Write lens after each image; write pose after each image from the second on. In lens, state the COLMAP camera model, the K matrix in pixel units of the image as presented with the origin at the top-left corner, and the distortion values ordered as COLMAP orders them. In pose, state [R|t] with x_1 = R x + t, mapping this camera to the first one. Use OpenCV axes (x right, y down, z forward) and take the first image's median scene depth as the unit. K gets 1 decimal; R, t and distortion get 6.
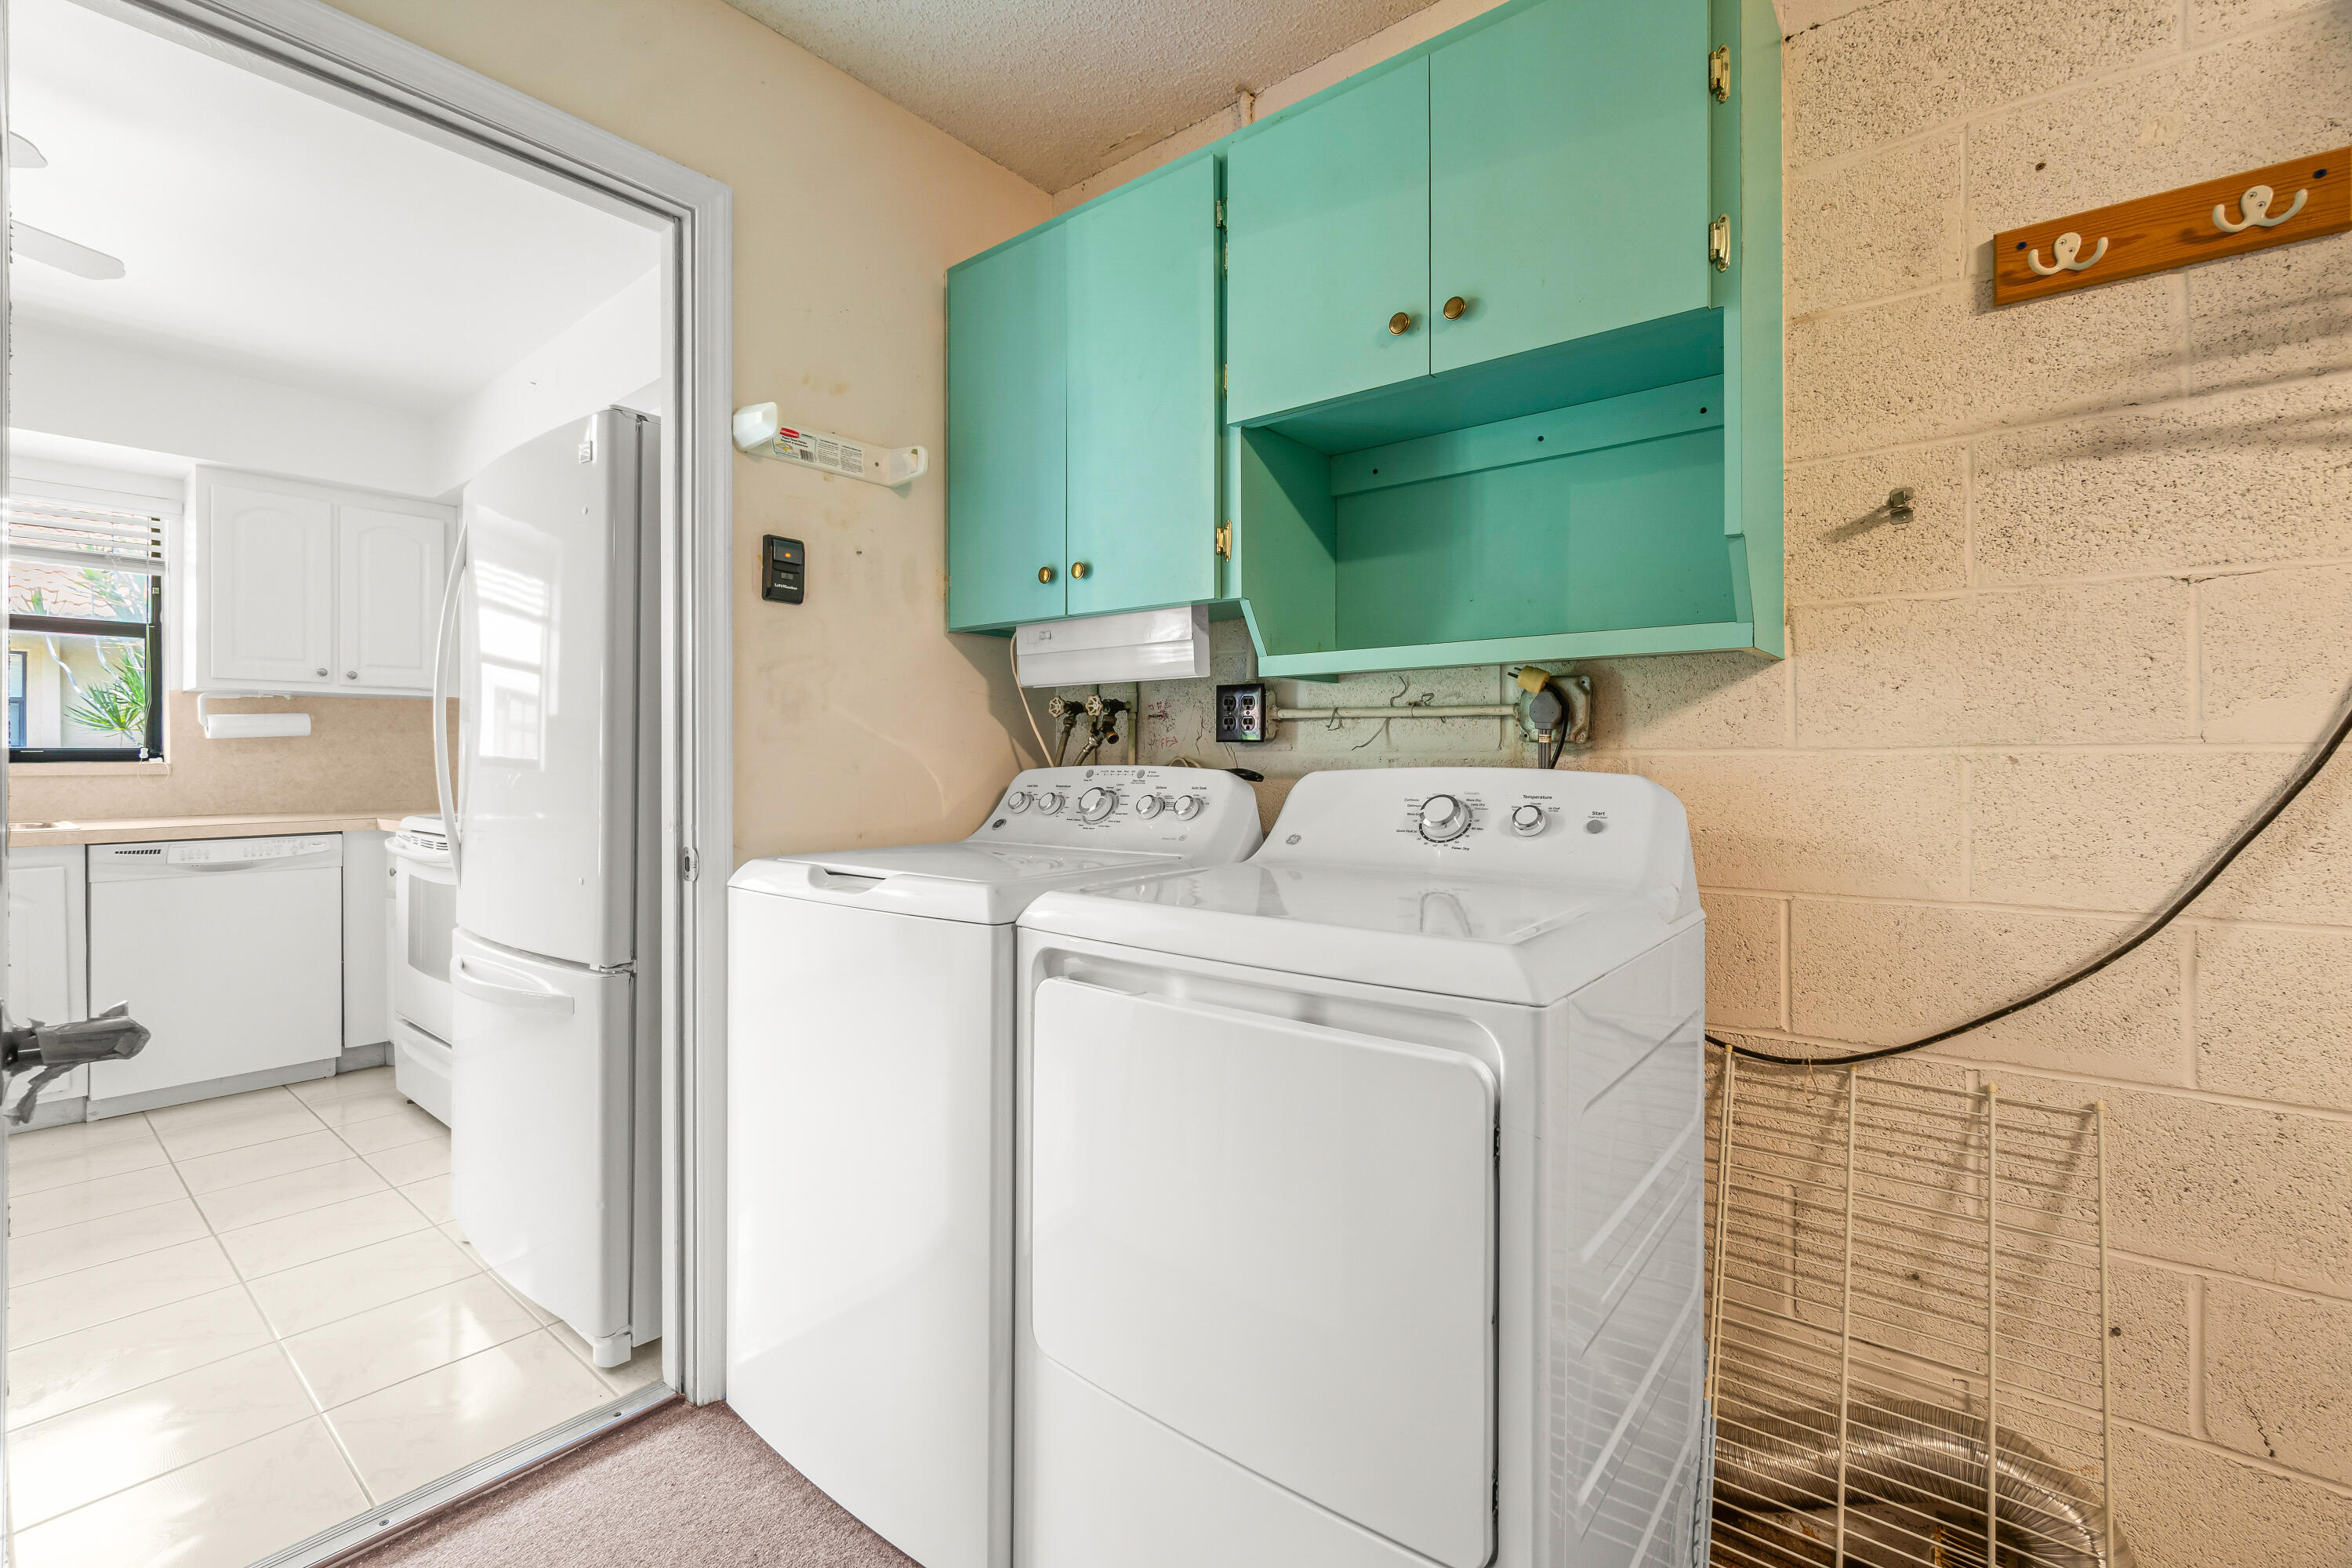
lens RADIAL K [[1022.4, 0, 1176.7], [0, 1022.4, 761.7], [0, 0, 1]] dist [-0.003953, 0.001155]
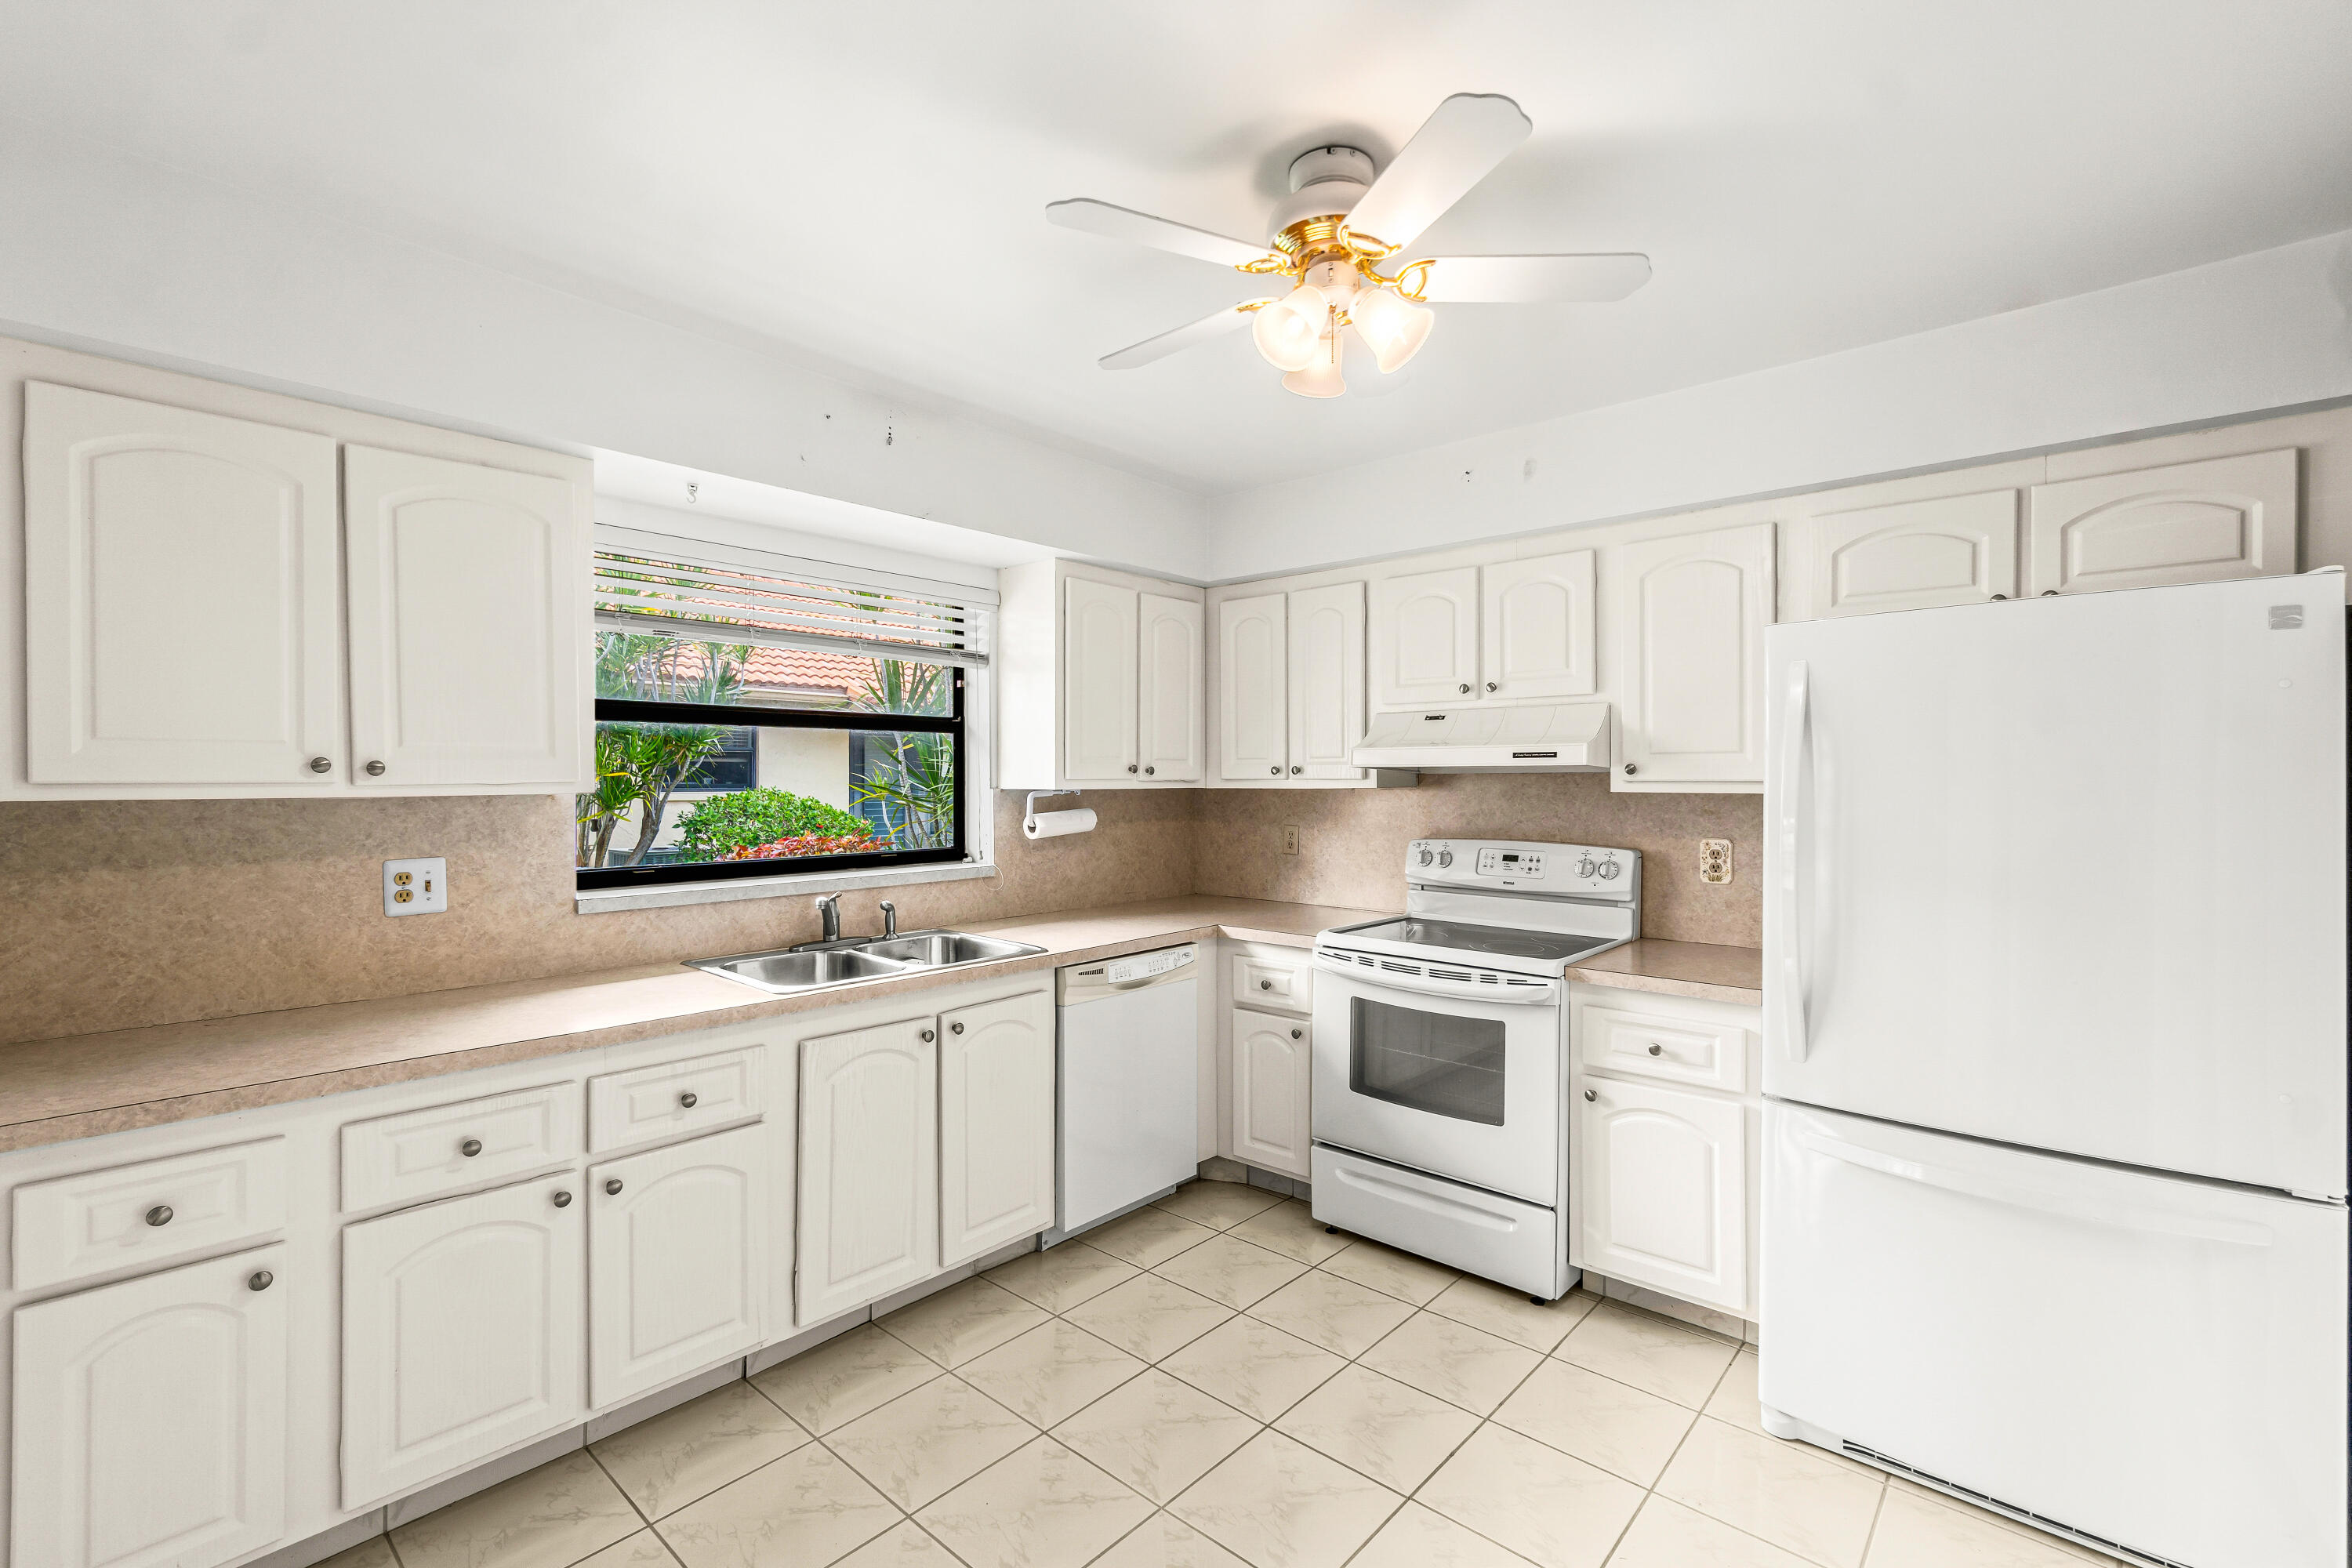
lens RADIAL K [[1022.4, 0, 1134.1], [0, 1022.4, 783.7], [0, 0, 1]] dist [-0.003953, 0.001155]
pose [[0.997967, 0.002450, -0.063692, -0.780306], [-0.002091, 0.999982, 0.005706, -0.079091], [0.063705, -0.005562, 0.997953, 0.046613]]
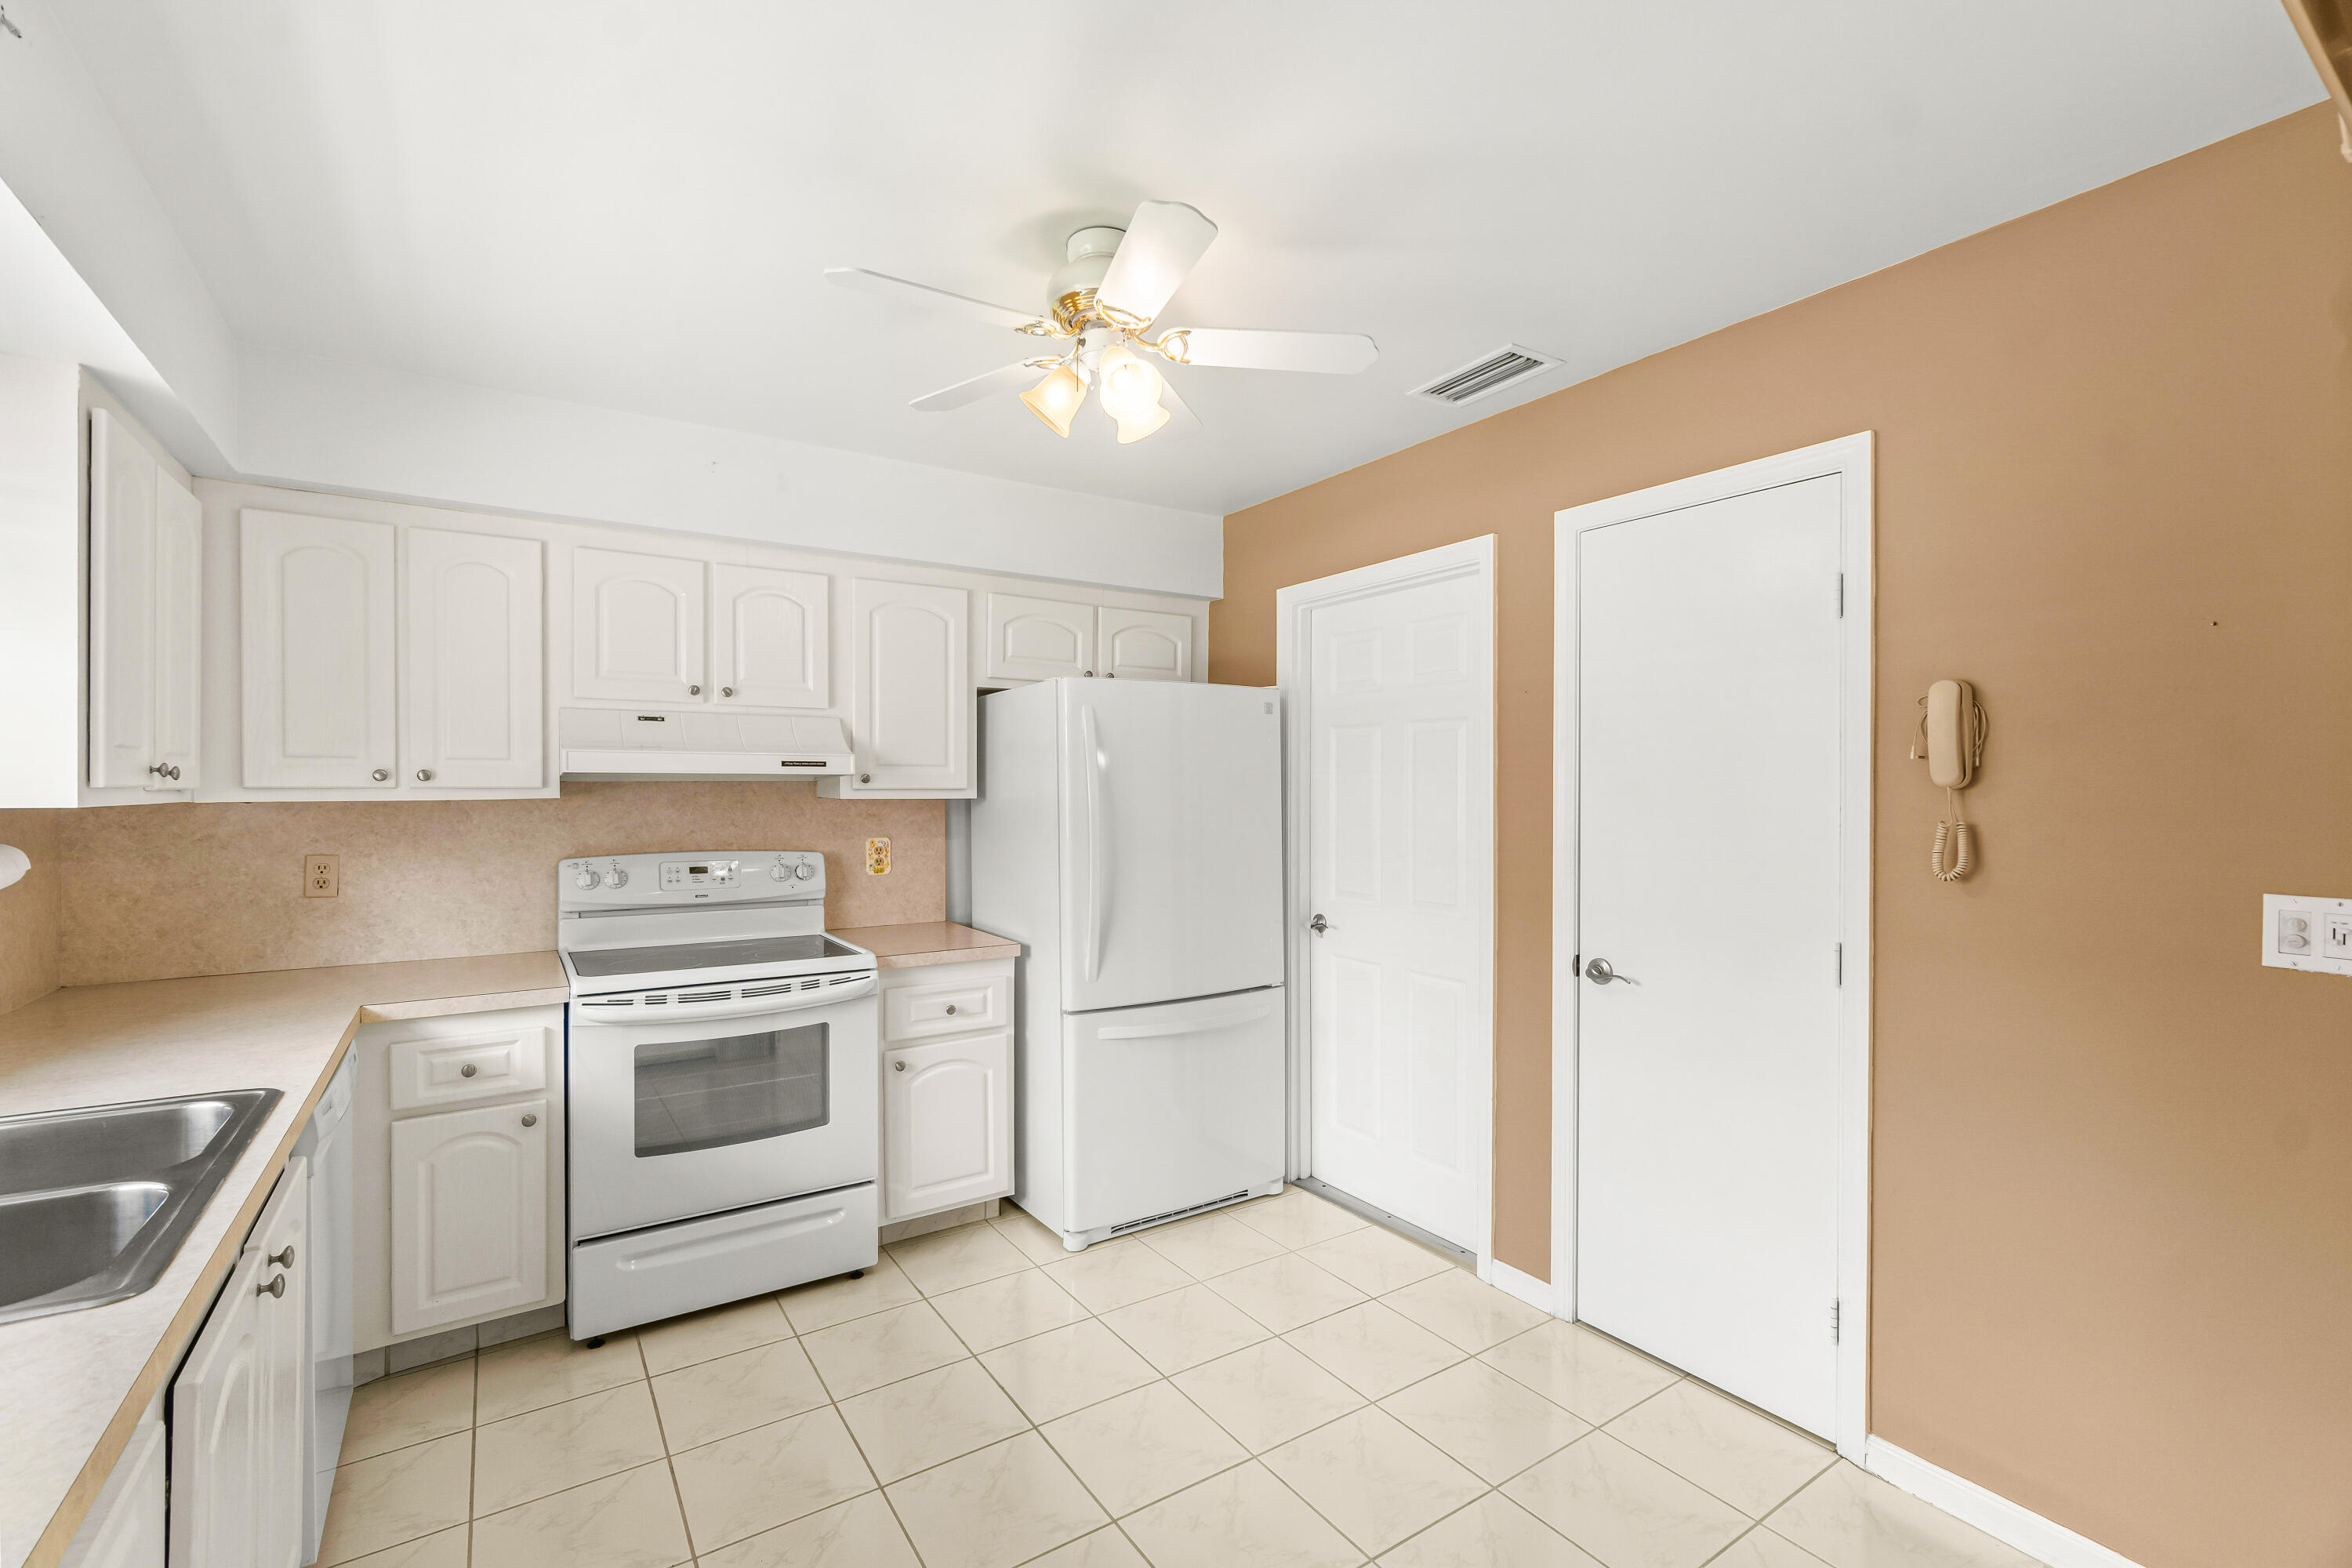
lens RADIAL K [[1022.4, 0, 1169.8], [0, 1022.4, 794.0], [0, 0, 1]] dist [-0.003953, 0.001155]
pose [[0.297960, -0.001418, 0.954577, -1.212814], [-0.000388, 0.999999, 0.001606, -0.074905], [-0.954578, -0.000849, 0.297959, 0.330391]]
